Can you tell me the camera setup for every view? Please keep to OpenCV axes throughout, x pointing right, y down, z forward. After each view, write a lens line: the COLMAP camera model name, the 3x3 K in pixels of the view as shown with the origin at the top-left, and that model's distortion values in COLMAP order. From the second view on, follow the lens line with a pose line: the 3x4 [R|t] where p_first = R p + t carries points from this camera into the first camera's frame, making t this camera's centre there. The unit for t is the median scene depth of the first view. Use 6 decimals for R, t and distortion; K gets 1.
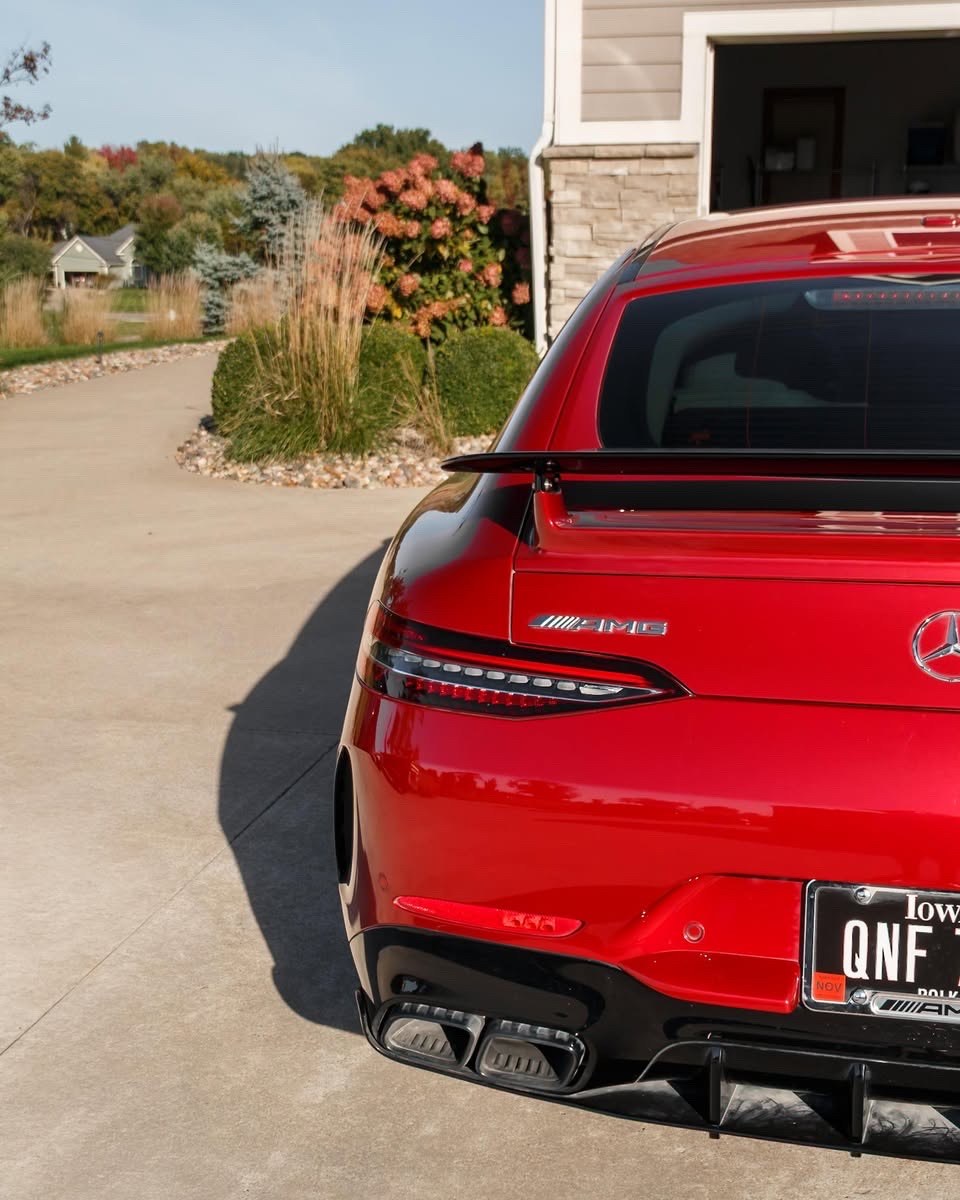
lens RADIAL K [[1643.2, 0, 477.8], [0, 1643.2, 638.0], [0, 0, 1]] dist [0.038951, -0.047286]
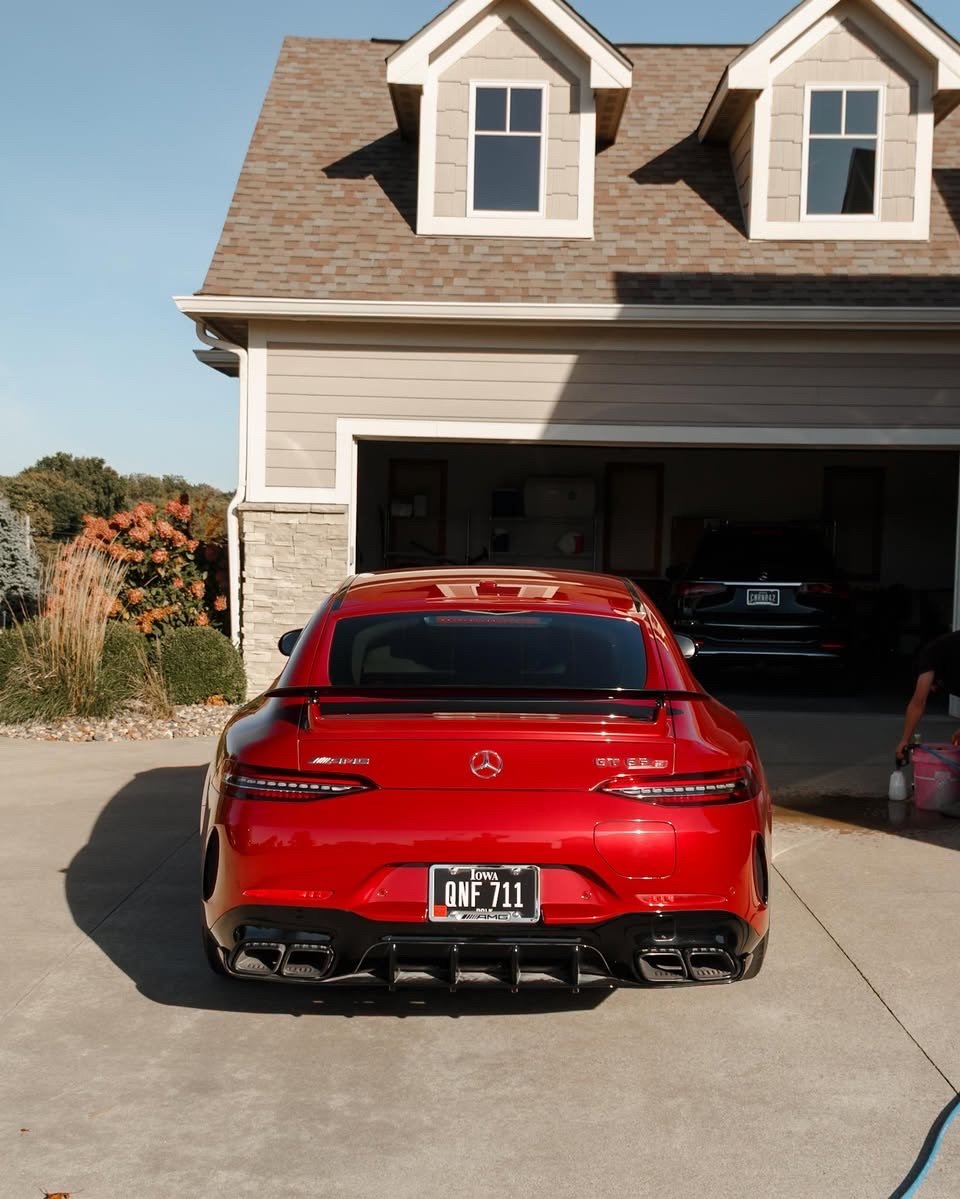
lens RADIAL K [[1542.0, 0, 559.9], [0, 1542.0, 597.7], [0, 0, 1]] dist [0.024200, -0.014578]
pose [[0.960431, 0.018325, 0.277916, -0.061531], [0.038368, 0.979615, -0.197188, 0.053998], [-0.275864, 0.200048, 0.940149, -0.305686]]
